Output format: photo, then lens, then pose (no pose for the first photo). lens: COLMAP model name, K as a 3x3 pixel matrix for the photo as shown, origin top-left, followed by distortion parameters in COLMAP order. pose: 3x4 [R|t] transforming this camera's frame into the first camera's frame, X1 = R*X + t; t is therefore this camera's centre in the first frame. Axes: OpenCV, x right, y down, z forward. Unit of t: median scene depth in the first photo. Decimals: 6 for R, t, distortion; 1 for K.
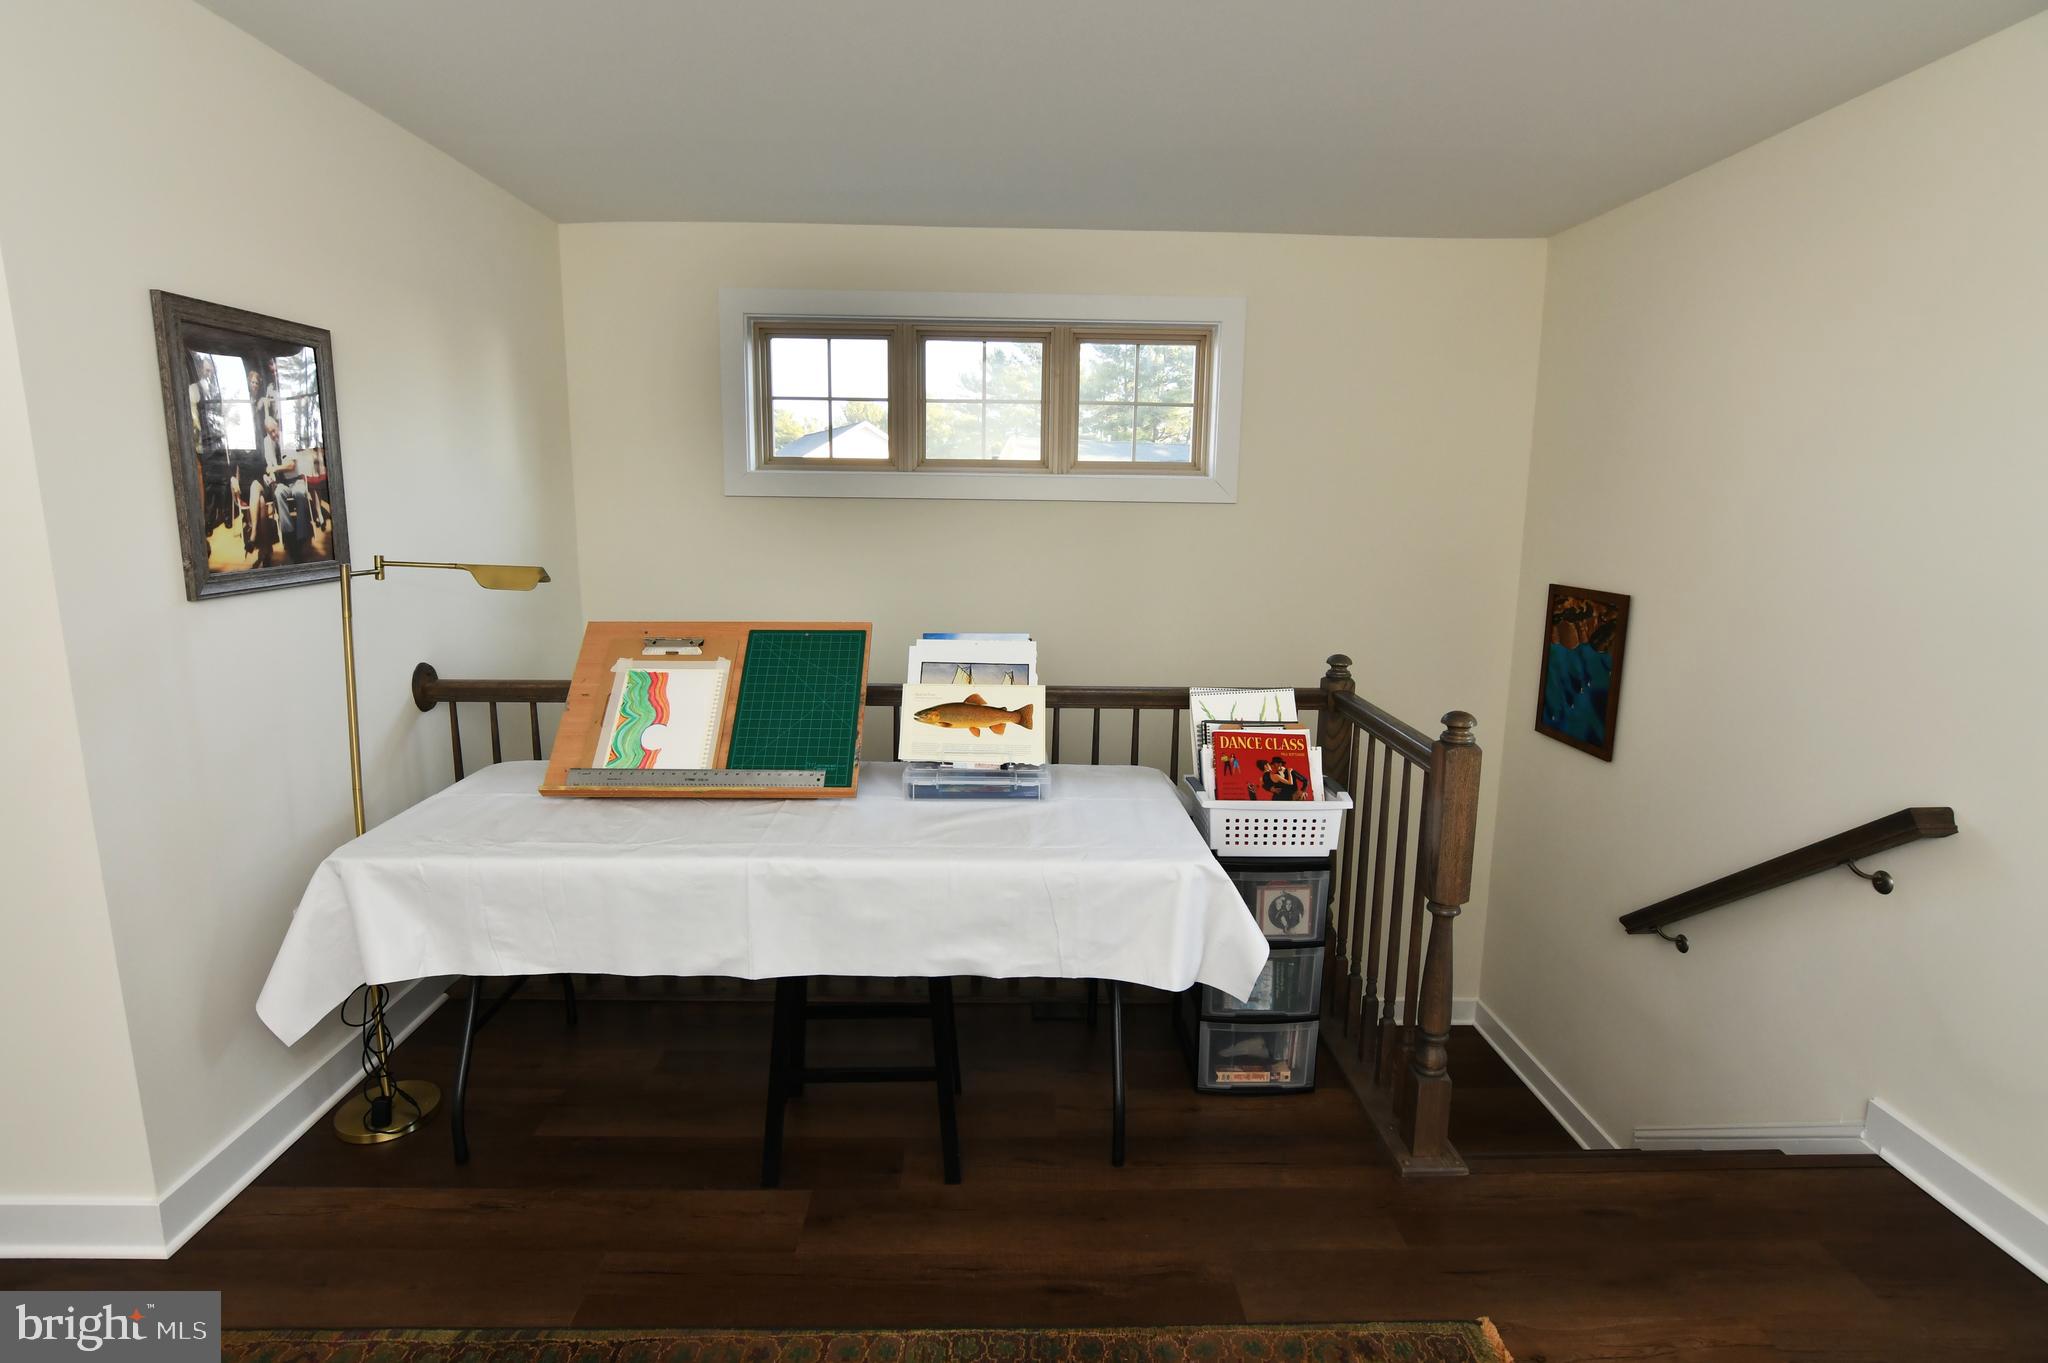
lens RADIAL K [[1005.4, 0, 1019.5], [0, 1005.4, 663.7], [0, 0, 1]] dist [-0.028572, 0.008208]
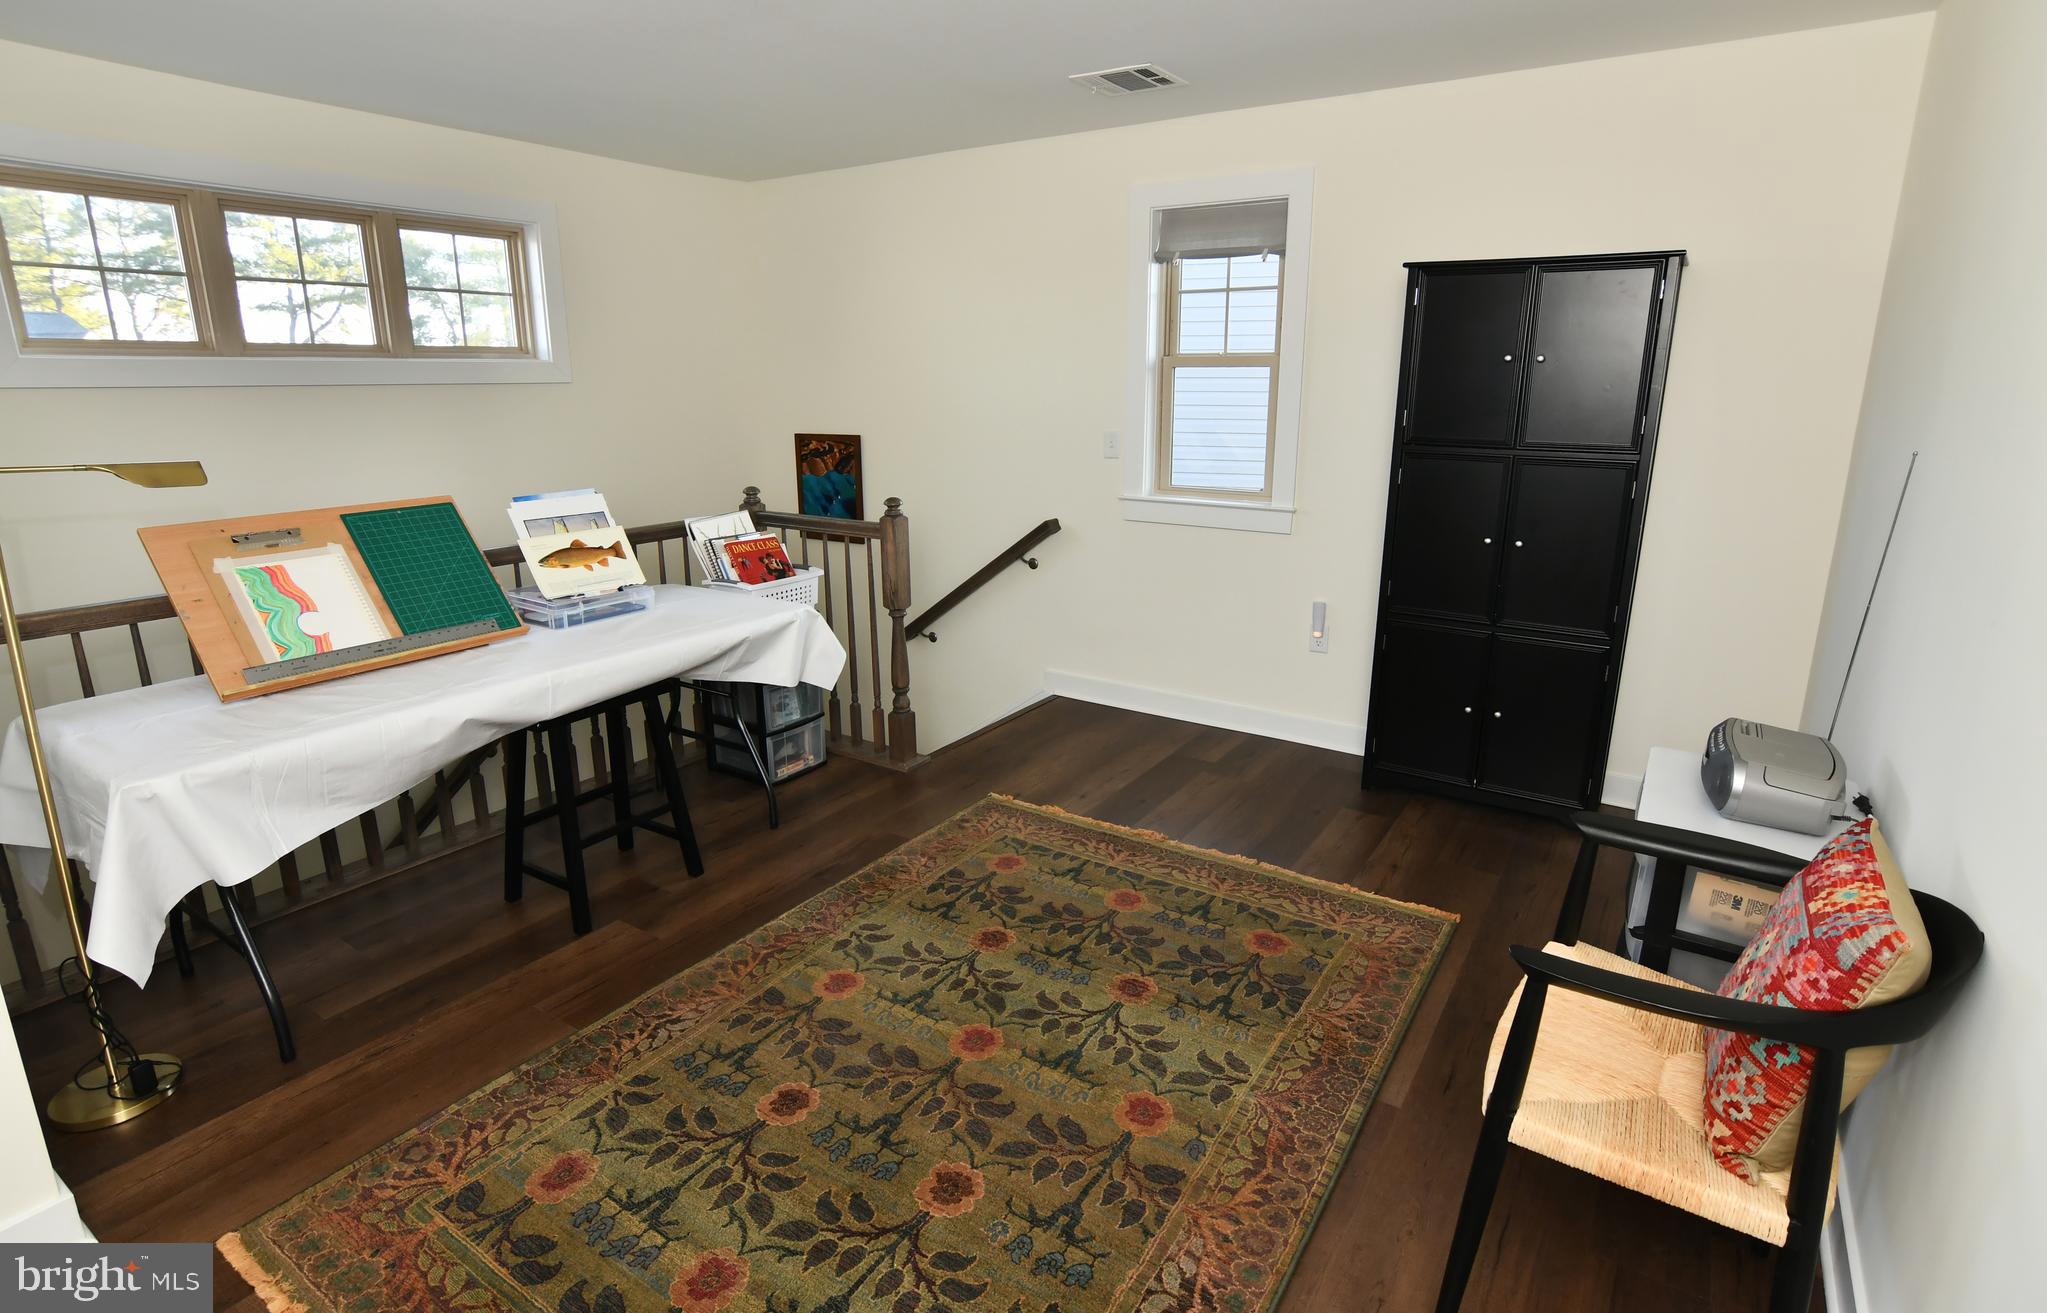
lens RADIAL K [[1016.6, 0, 1030.8], [0, 1016.6, 653.9], [0, 0, 1]] dist [-0.018714, 0.003482]
pose [[0.567770, -0.232208, 0.789757, -0.749214], [0.149514, 0.972522, 0.178457, 0.028233], [-0.809495, 0.016757, 0.586887, -0.194078]]
